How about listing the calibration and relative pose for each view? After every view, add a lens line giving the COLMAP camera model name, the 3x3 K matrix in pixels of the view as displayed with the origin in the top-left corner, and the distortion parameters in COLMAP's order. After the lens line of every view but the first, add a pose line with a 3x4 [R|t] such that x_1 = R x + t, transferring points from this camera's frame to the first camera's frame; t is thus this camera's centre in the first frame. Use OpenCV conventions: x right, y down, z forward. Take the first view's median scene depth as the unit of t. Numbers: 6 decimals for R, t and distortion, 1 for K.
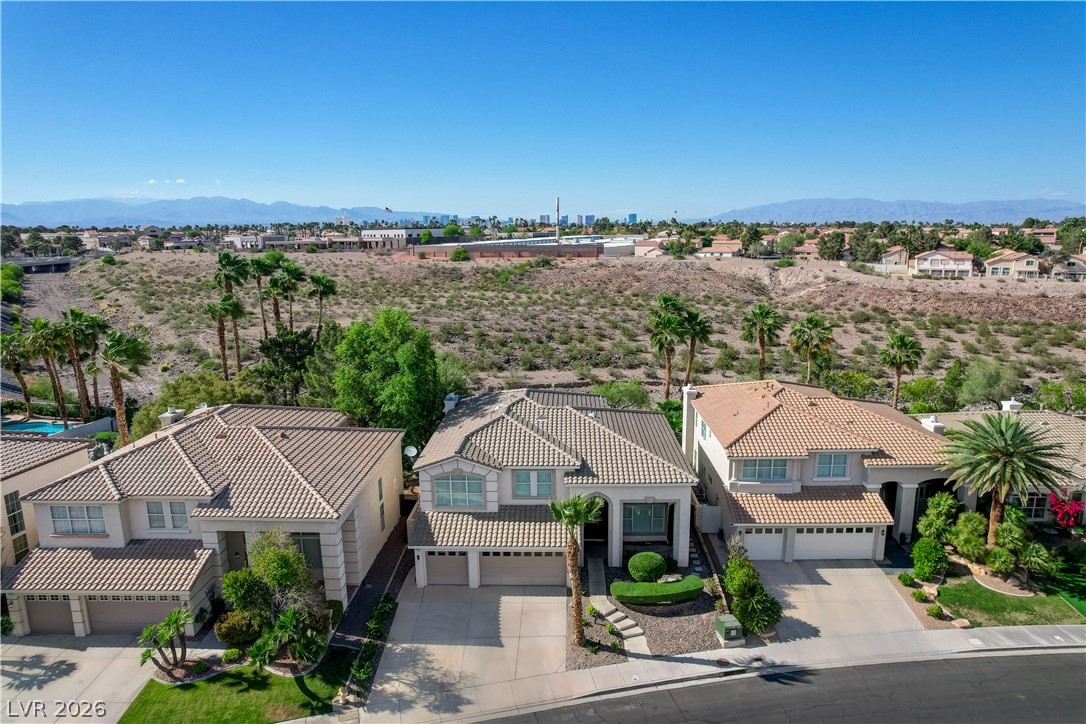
lens RADIAL K [[702.2, 0, 543.0], [0, 702.2, 362.0], [0, 0, 1]] dist [-0.080131, 0.090227]
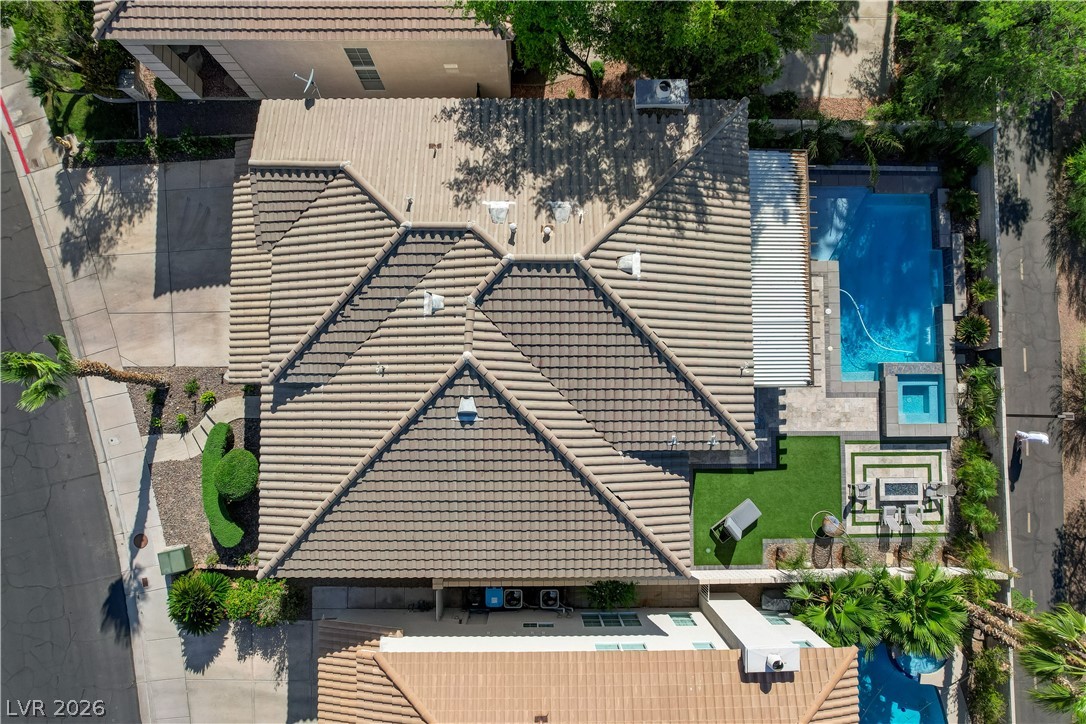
lens RADIAL K [[702.2, 0, 543.0], [0, 702.2, 362.0], [0, 0, 1]] dist [-0.080131, 0.090227]
pose [[0.034606, 0.997987, -0.053147, 0.085129], [-0.201682, 0.059058, 0.977669, -0.511521], [0.978840, -0.023114, 0.203319, 1.226735]]
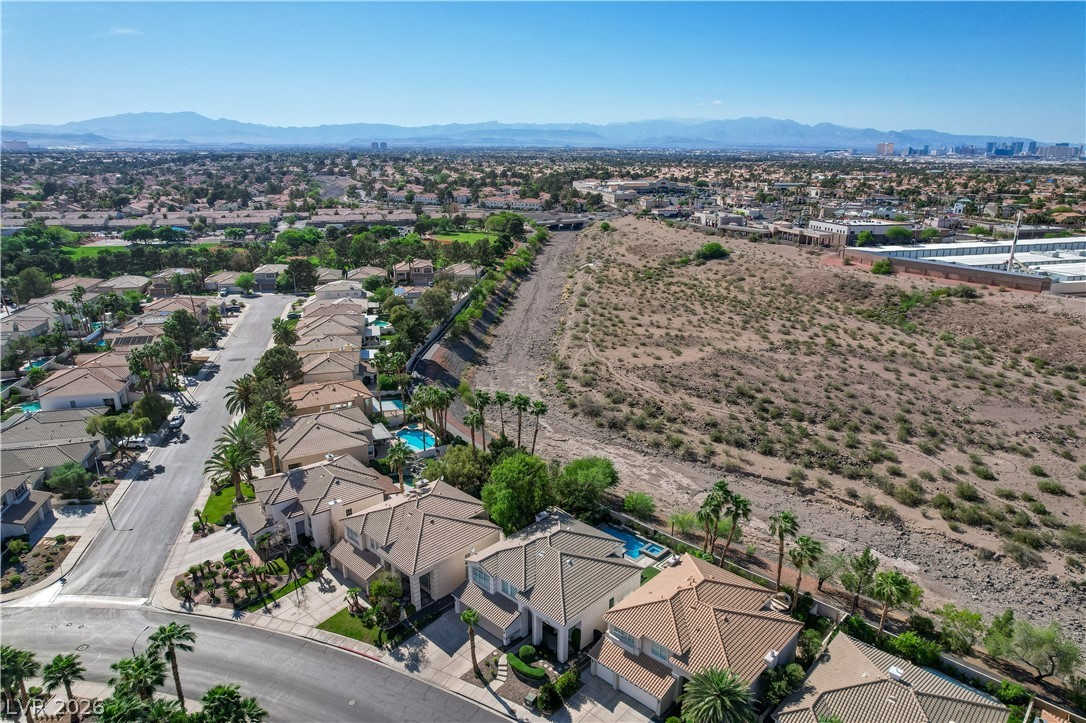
lens RADIAL K [[702.2, 0, 543.0], [0, 702.2, 361.5], [0, 0, 1]] dist [-0.080131, 0.090227]
pose [[0.746536, 0.208009, -0.631994, 1.335699], [-0.136620, 0.977557, 0.160364, -0.898234], [0.651167, -0.033375, 0.758200, -0.480763]]
